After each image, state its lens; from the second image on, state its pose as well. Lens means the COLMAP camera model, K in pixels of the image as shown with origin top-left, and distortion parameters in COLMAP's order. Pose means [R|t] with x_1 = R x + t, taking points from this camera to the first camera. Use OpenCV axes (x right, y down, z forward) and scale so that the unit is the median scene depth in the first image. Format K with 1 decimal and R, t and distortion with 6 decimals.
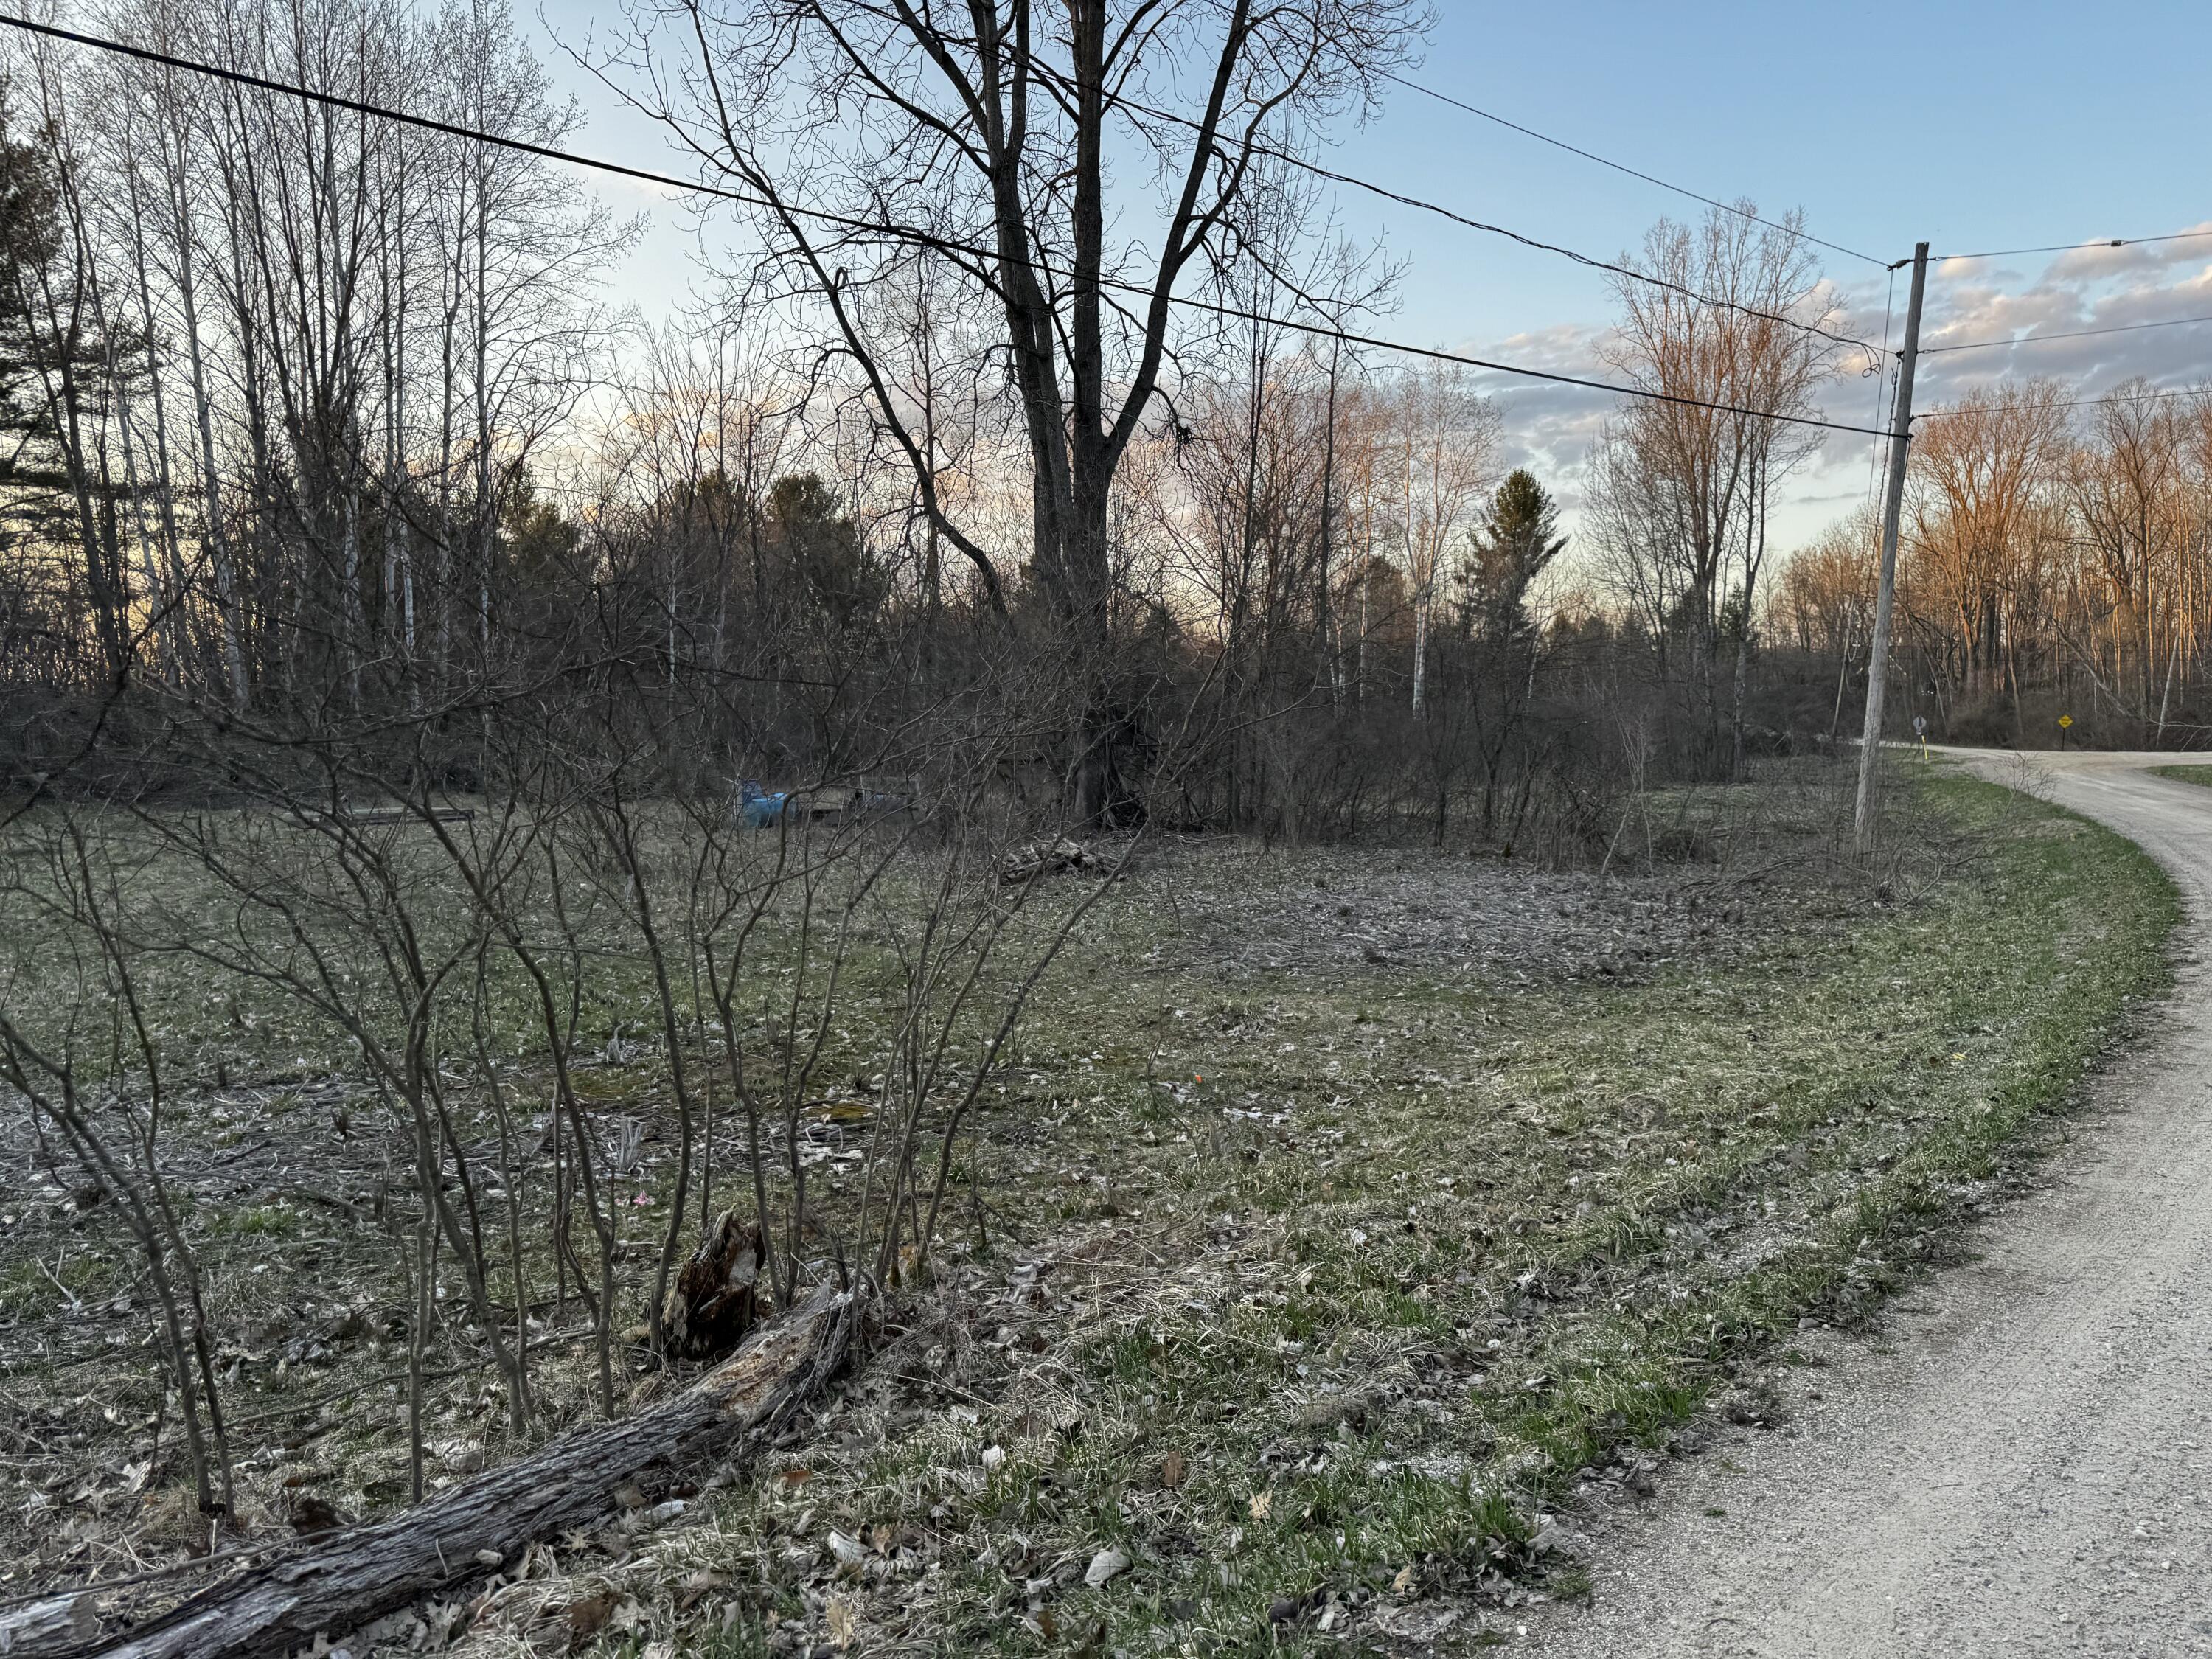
lens RADIAL K [[1540.6, 0, 1122.1], [0, 1540.6, 834.7], [0, 0, 1]] dist [0.031291, -0.015107]
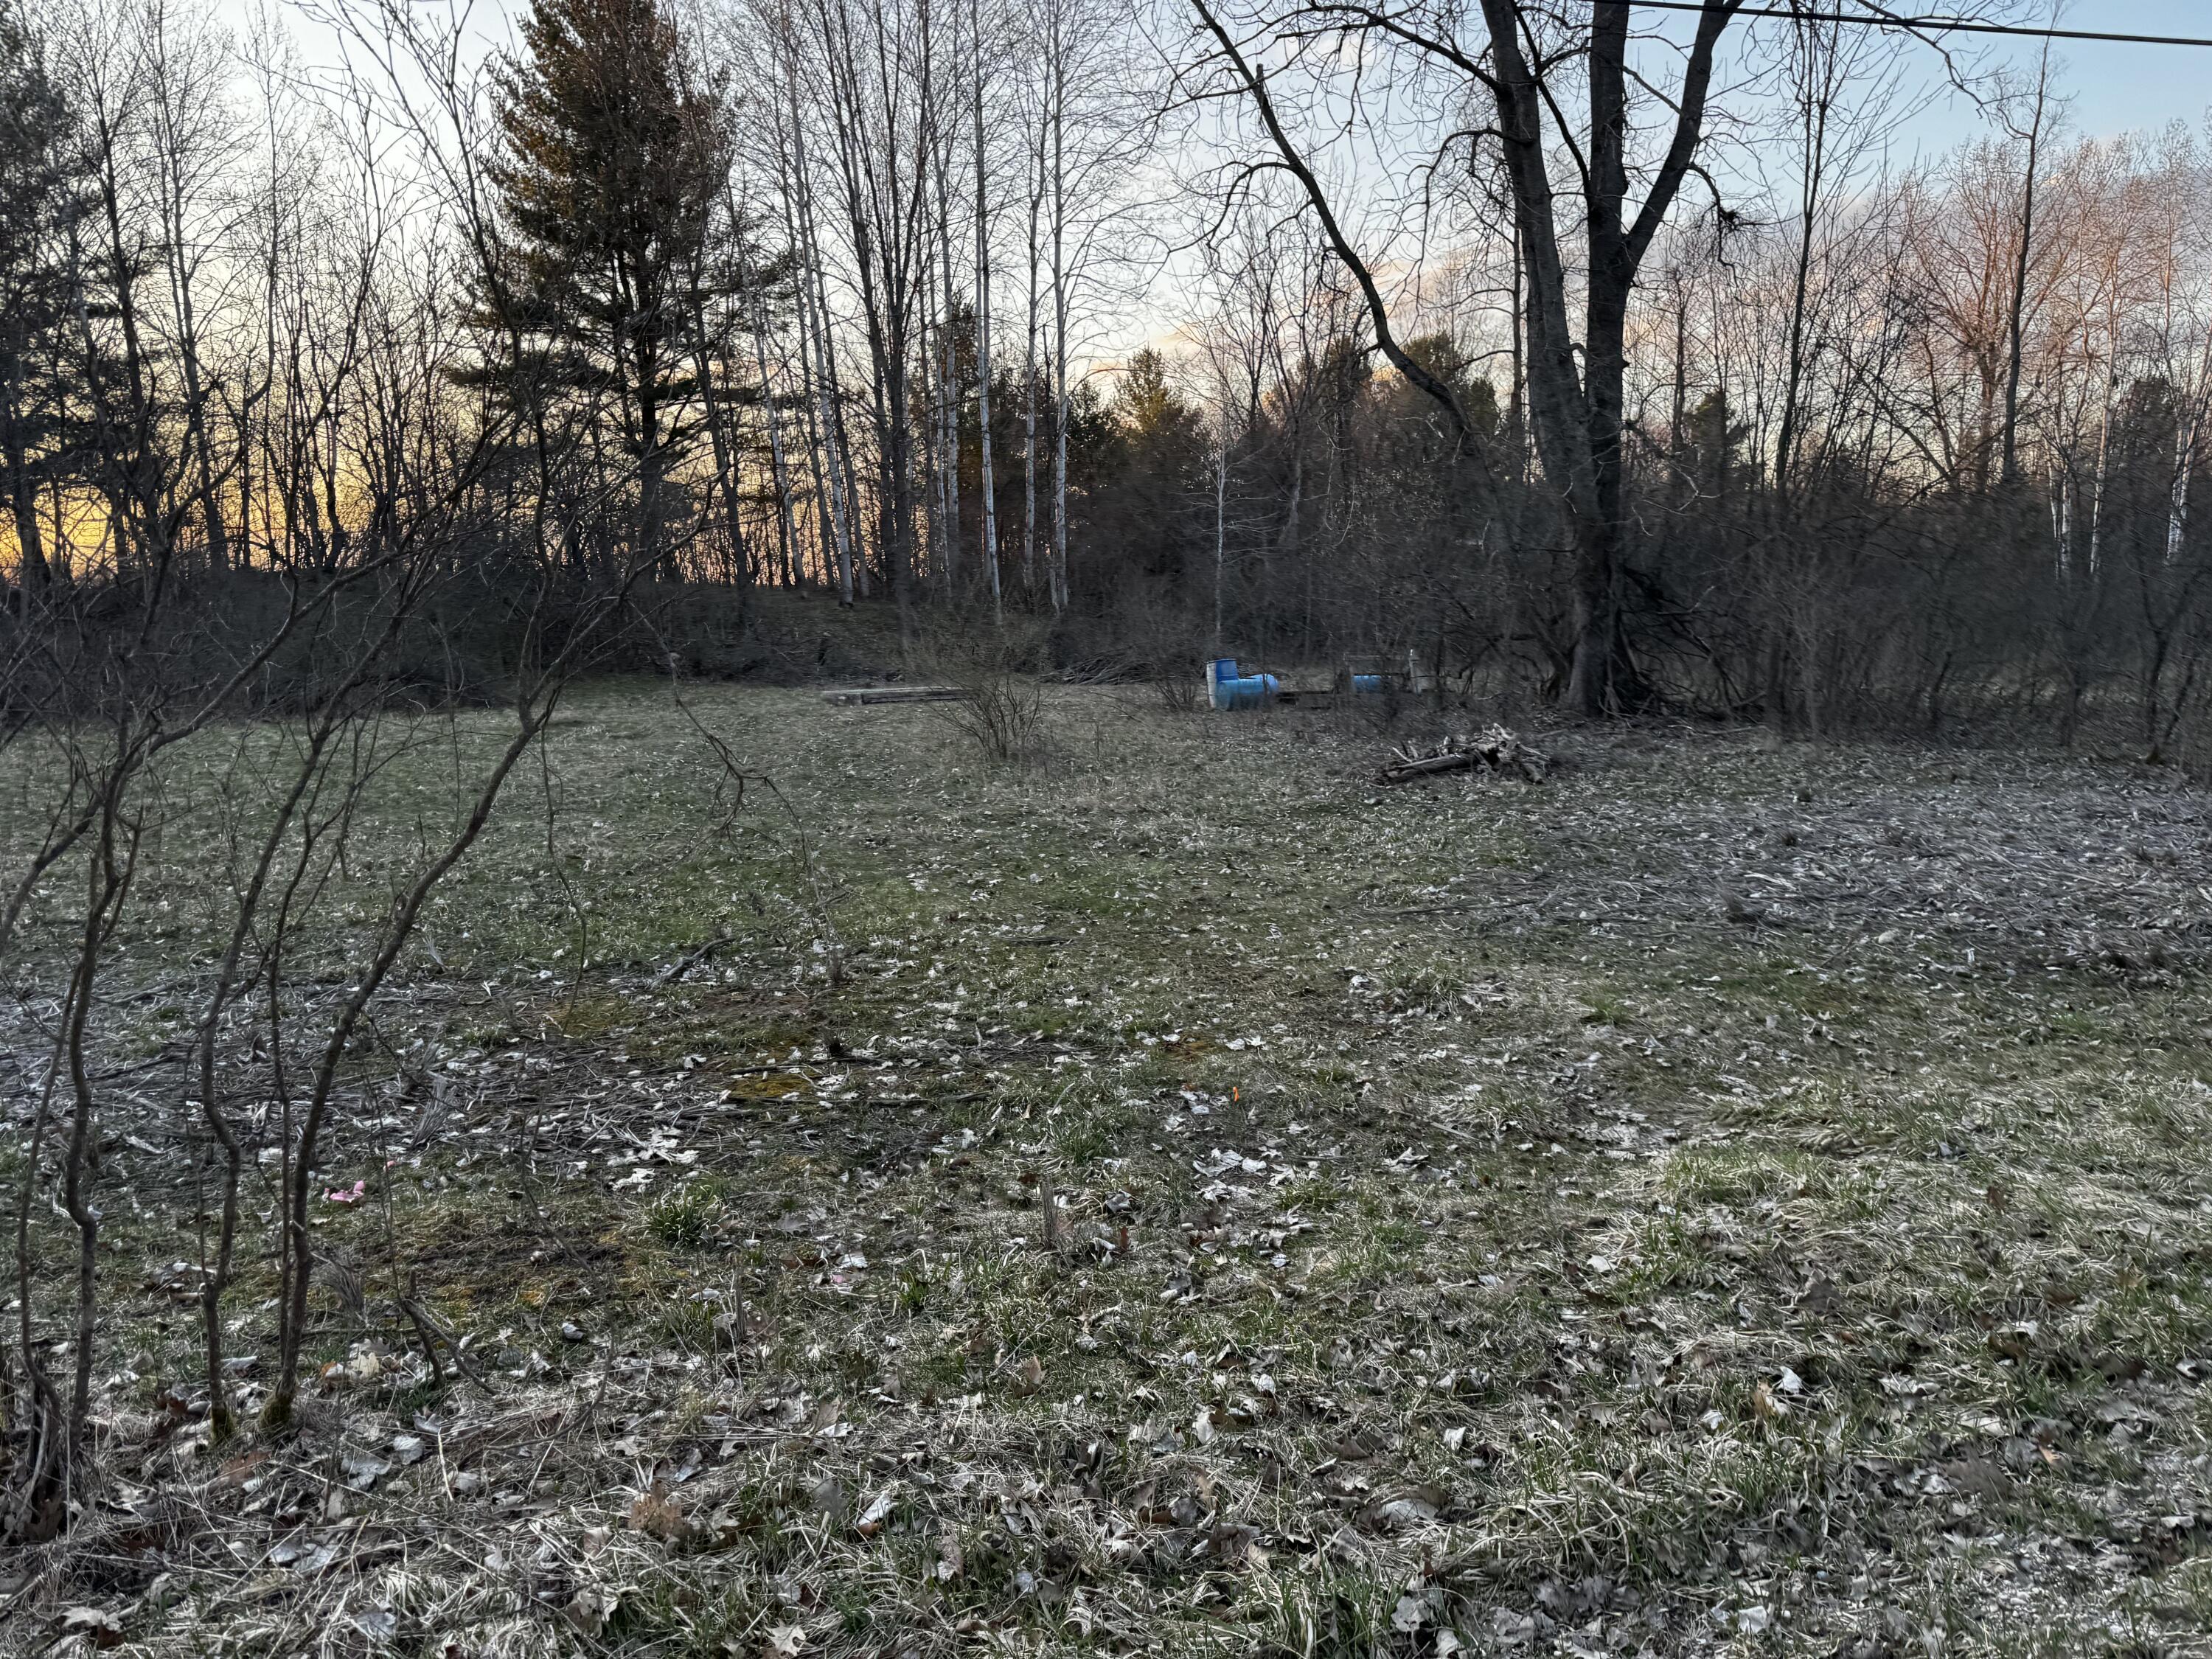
lens RADIAL K [[1540.6, 0, 1093.1], [0, 1540.6, 824.1], [0, 0, 1]] dist [0.031291, -0.015107]
pose [[0.907270, 0.044654, -0.418171, 0.092856], [-0.014371, 0.997058, 0.075289, -0.004554], [0.420303, -0.062298, 0.905243, 0.119350]]
